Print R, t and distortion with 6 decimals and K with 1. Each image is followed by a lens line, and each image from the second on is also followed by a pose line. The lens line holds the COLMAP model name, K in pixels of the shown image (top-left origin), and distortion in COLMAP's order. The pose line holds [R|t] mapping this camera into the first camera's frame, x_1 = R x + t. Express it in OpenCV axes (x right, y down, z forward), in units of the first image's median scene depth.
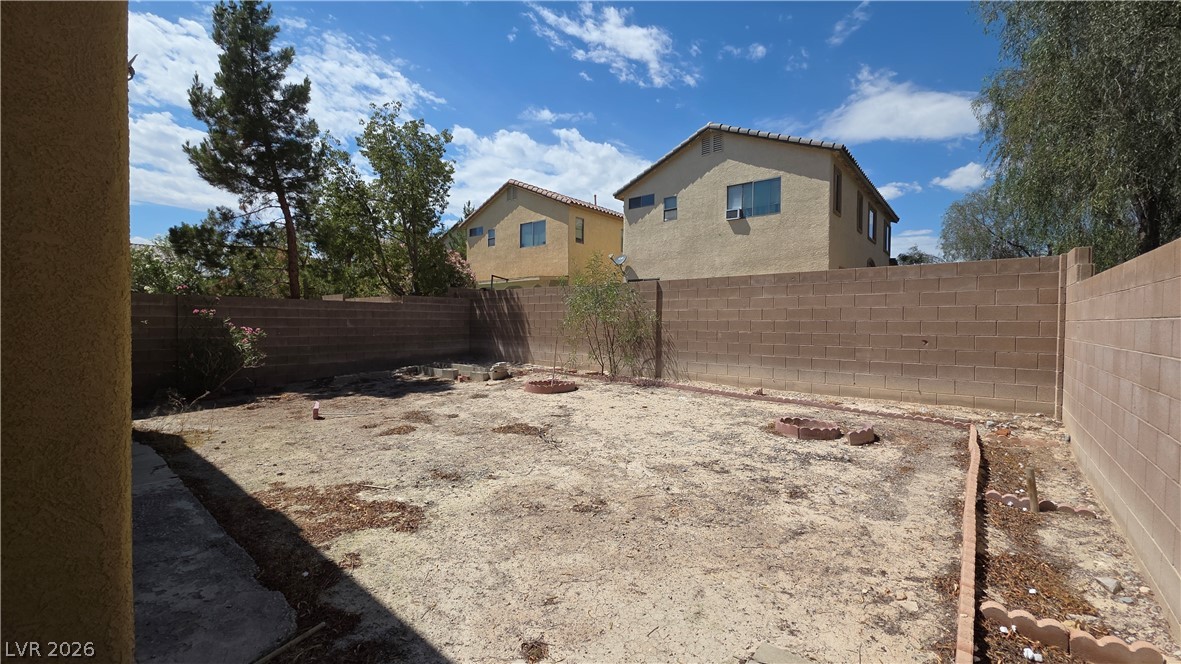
lens RADIAL K [[470.2, 0, 583.7], [0, 470.2, 328.2], [0, 0, 1]] dist [0.013176, -0.007897]
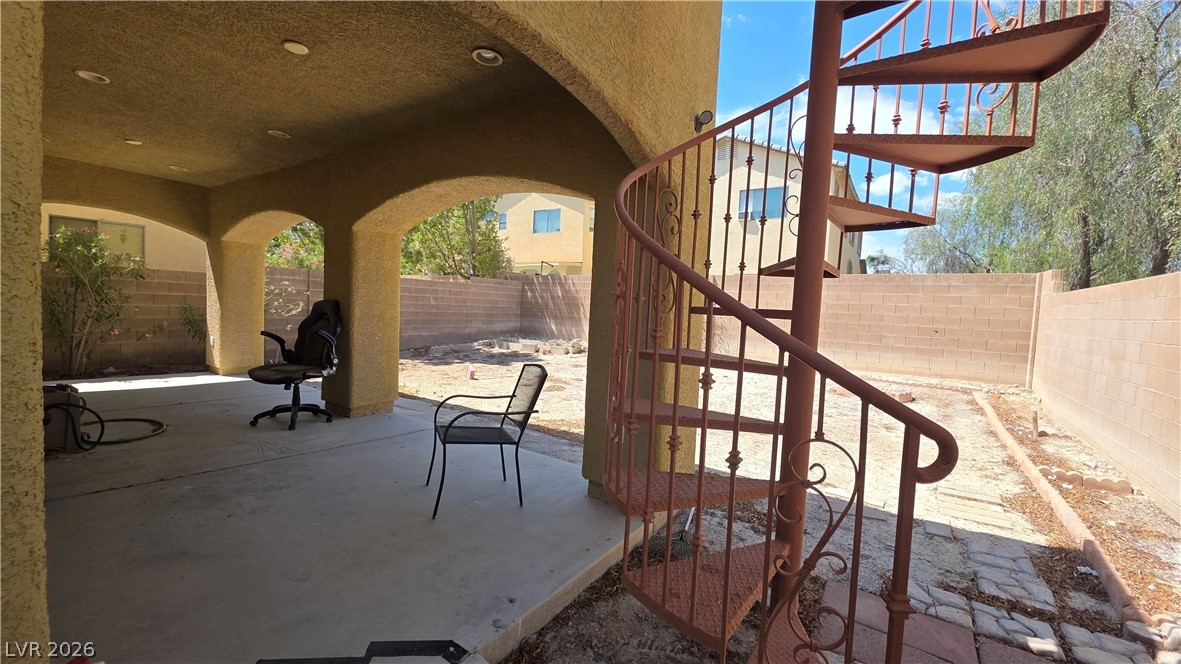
lens RADIAL K [[470.2, 0, 583.7], [0, 470.2, 328.2], [0, 0, 1]] dist [0.013176, -0.007897]
pose [[0.994715, 0.032065, 0.097544, -0.377087], [-0.035504, 0.998800, 0.033729, 0.007916], [-0.096345, -0.037014, 0.994660, -0.223074]]
